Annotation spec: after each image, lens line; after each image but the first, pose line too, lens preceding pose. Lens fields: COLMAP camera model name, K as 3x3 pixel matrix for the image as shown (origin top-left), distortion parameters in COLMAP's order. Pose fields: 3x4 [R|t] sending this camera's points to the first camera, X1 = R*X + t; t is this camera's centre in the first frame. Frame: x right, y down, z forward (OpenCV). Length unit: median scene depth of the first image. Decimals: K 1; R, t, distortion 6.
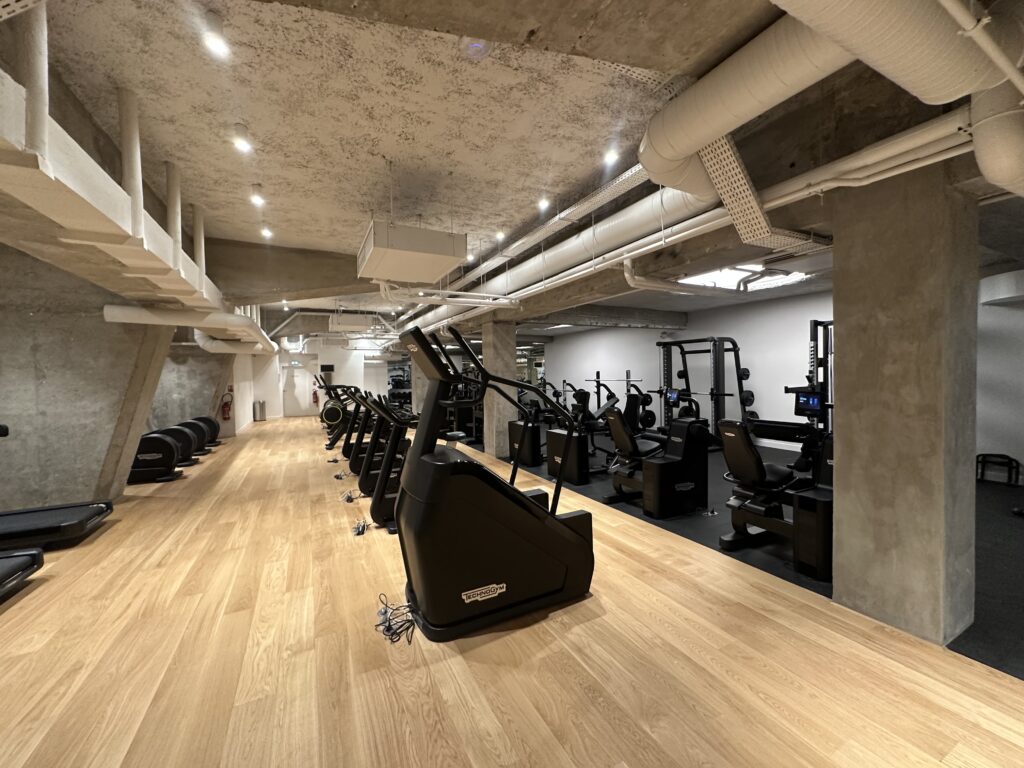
lens RADIAL K [[407.6, 0, 513.8], [0, 407.6, 381.3], [0, 0, 1]] dist [-0.000301, 0.000185]
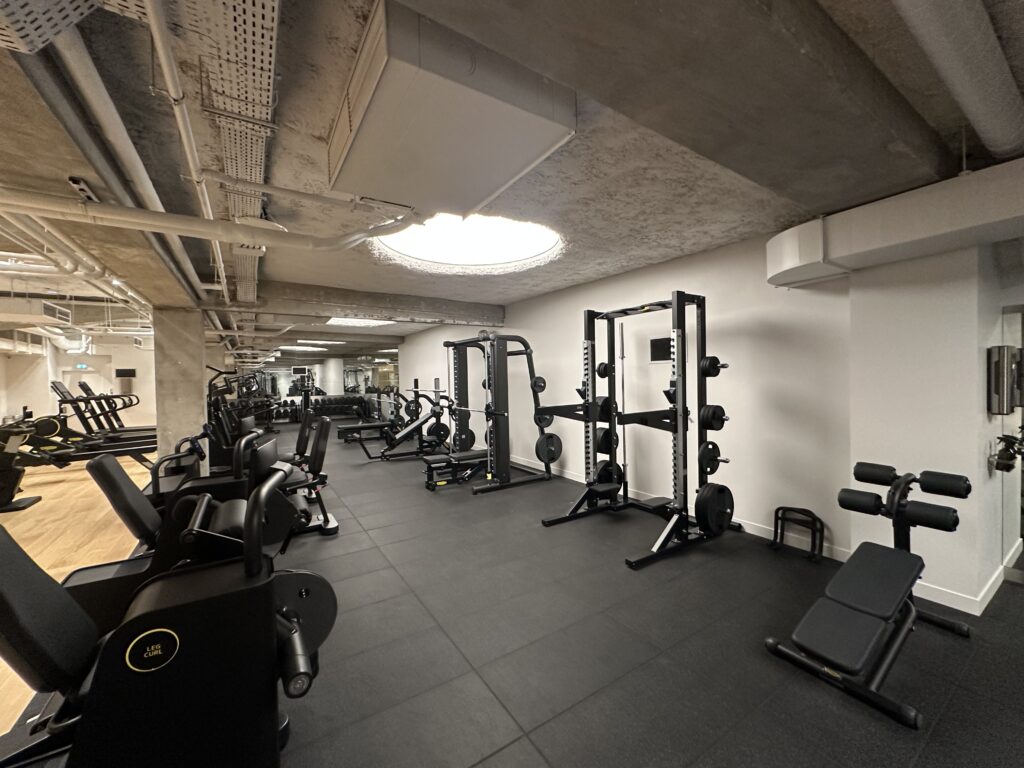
lens RADIAL K [[407.6, 0, 513.5], [0, 407.6, 382.3], [0, 0, 1]] dist [-0.000301, 0.000185]
pose [[0.995486, 0.000879, 0.094900, 0.446271], [-0.000221, 0.999976, -0.006947, -0.017115], [-0.094904, 0.006895, 0.995463, 0.255387]]
